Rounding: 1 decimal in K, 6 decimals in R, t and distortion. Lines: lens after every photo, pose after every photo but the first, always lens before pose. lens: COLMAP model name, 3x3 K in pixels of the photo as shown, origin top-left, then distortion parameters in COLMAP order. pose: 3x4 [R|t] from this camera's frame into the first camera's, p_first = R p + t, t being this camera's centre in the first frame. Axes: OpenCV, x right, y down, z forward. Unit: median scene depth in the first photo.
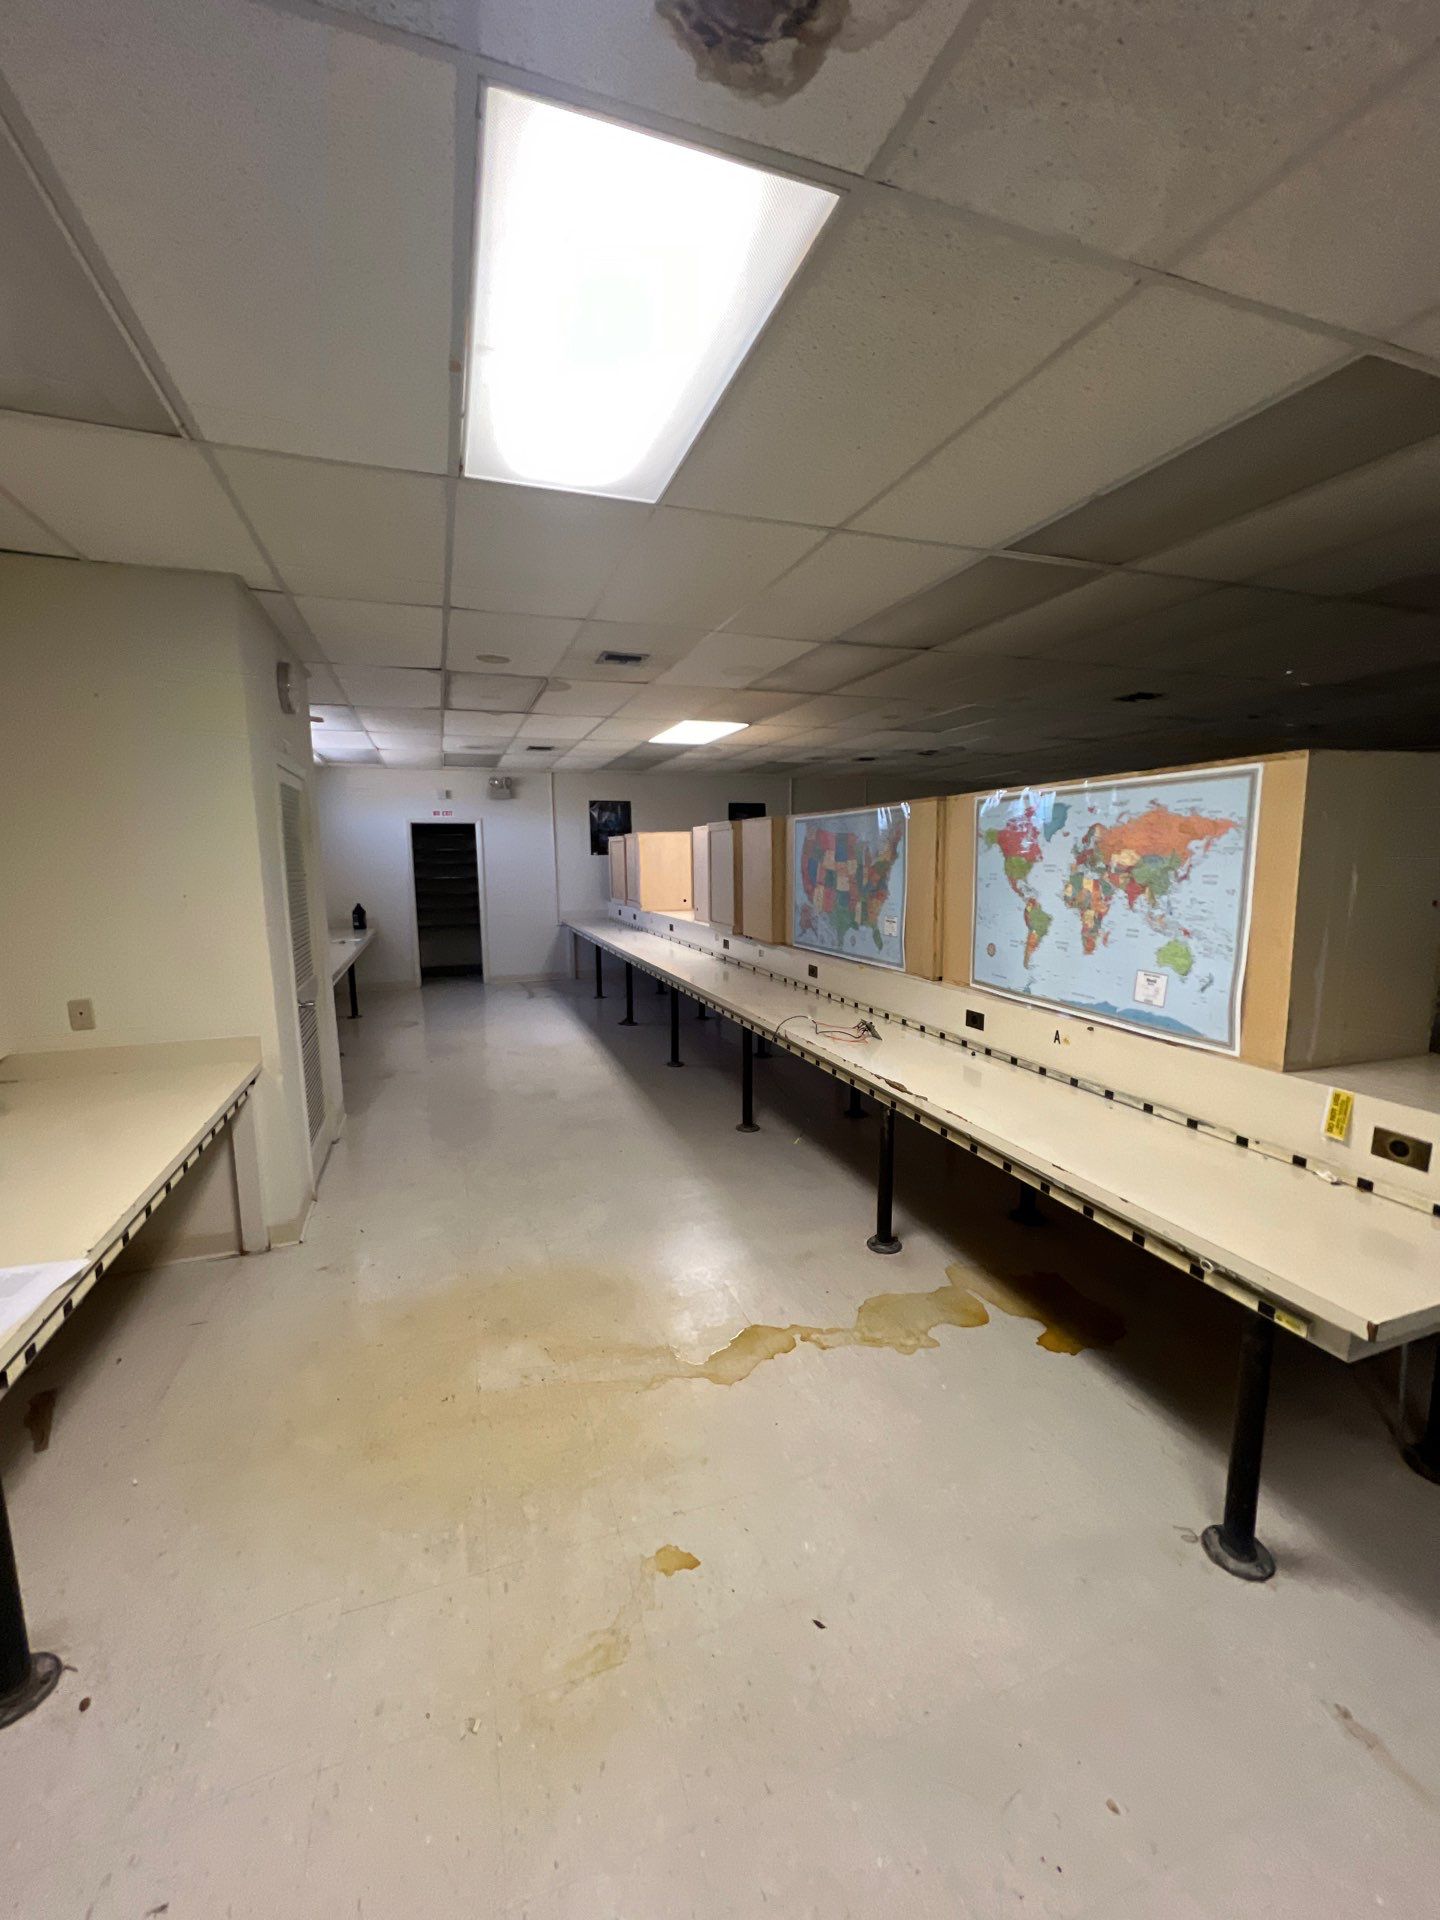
lens RADIAL K [[775.2, 0, 713.5], [0, 775.2, 962.9], [0, 0, 1]] dist [0.002016, 0.000037]
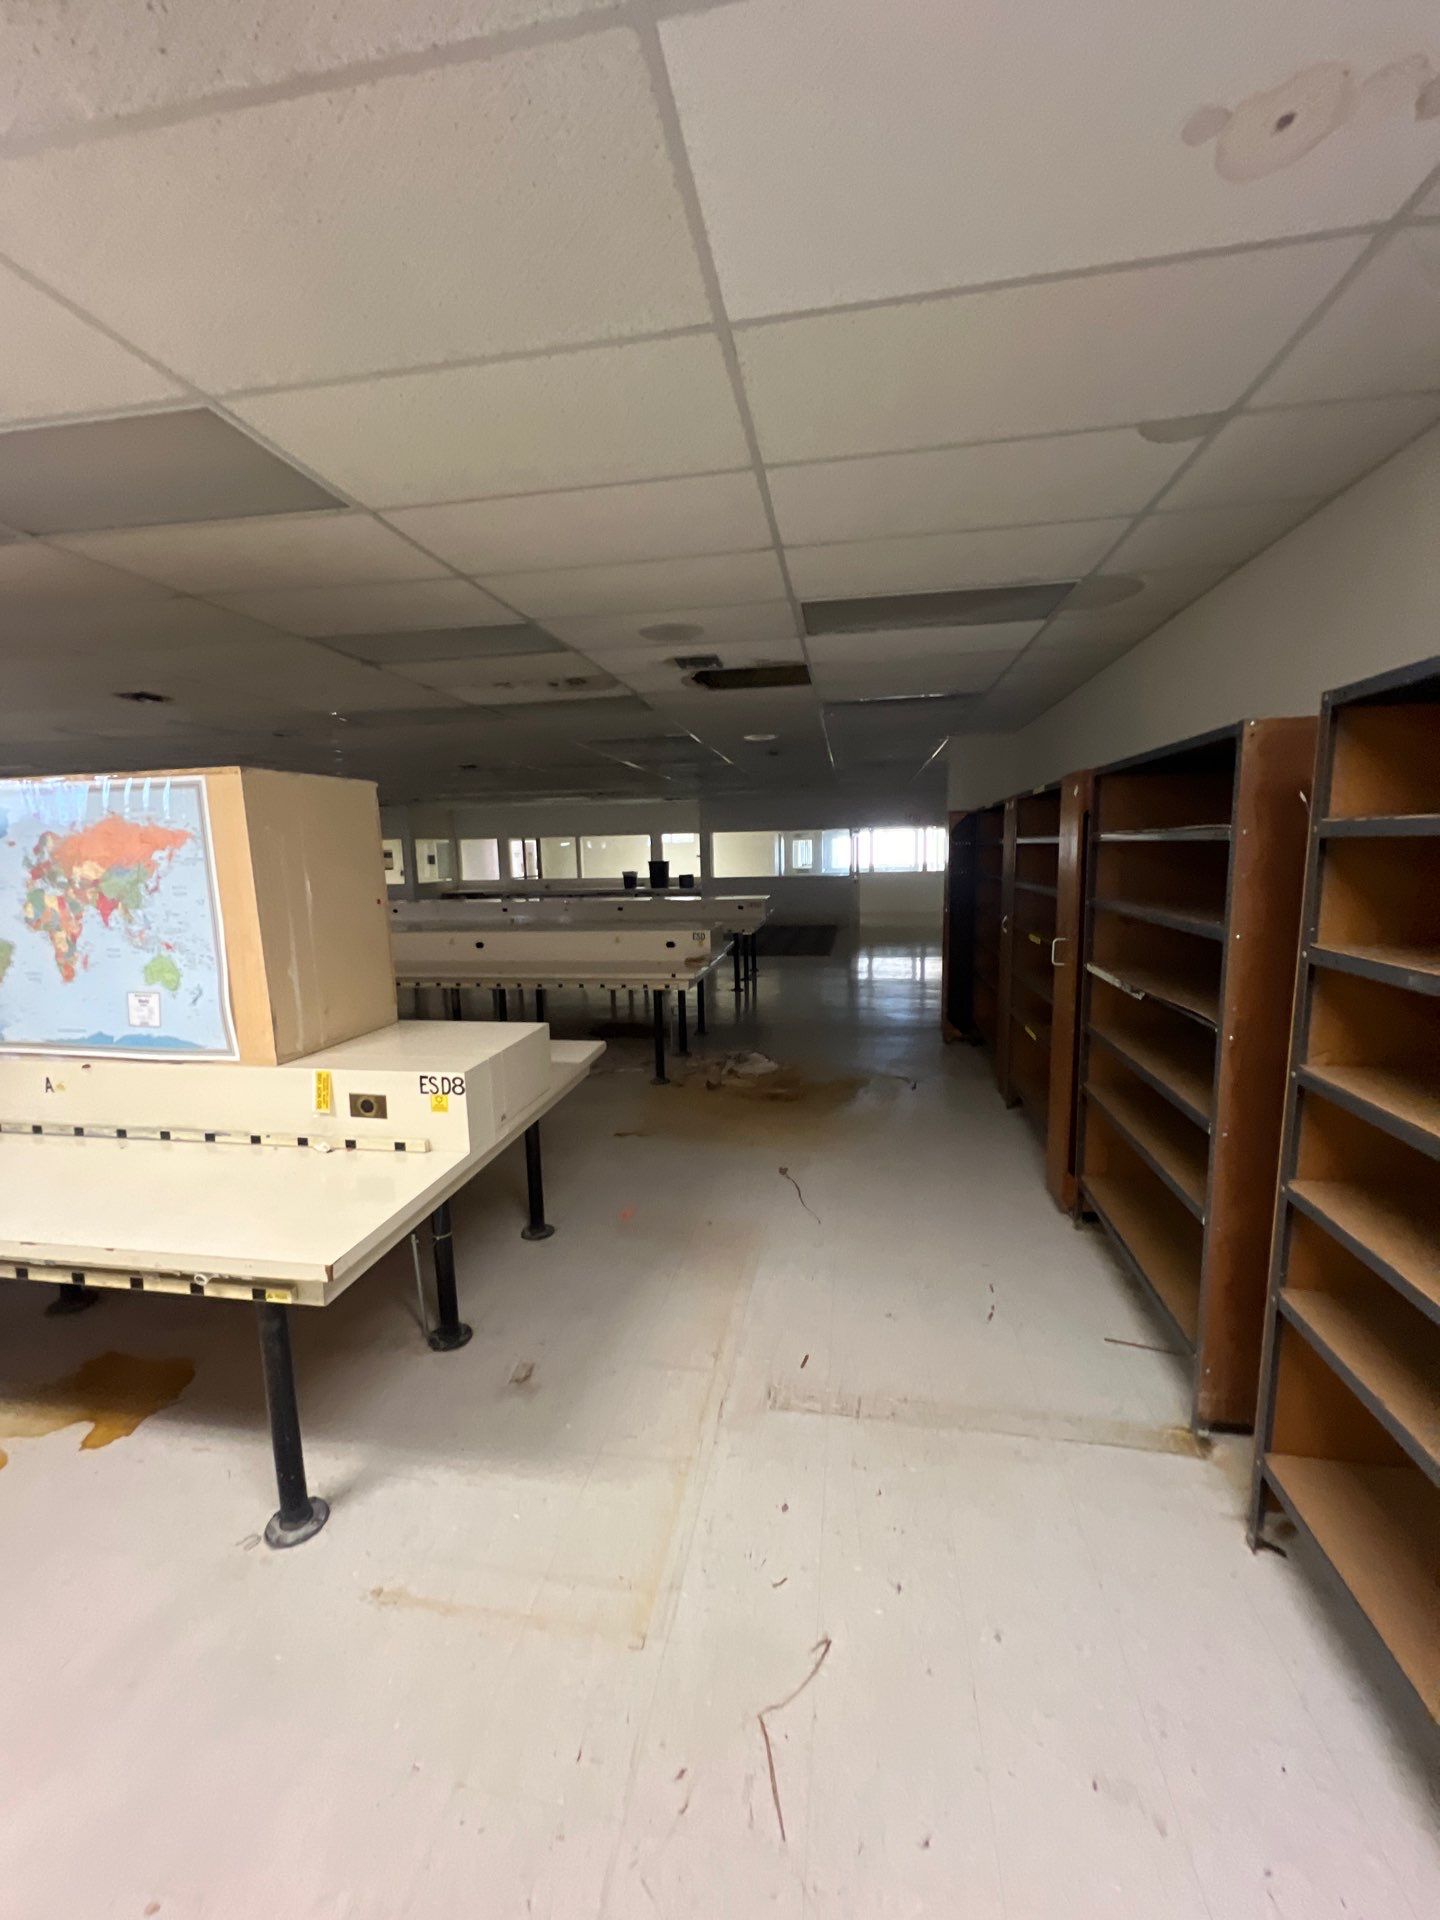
lens RADIAL K [[775.2, 0, 719.3], [0, 775.2, 962.9], [0, 0, 1]] dist [0.002016, 0.000037]
pose [[0.484626, -0.125789, 0.865630, 0.108891], [0.137723, 0.988236, 0.066500, 0.012010], [-0.863811, 0.086990, 0.496249, -0.072341]]
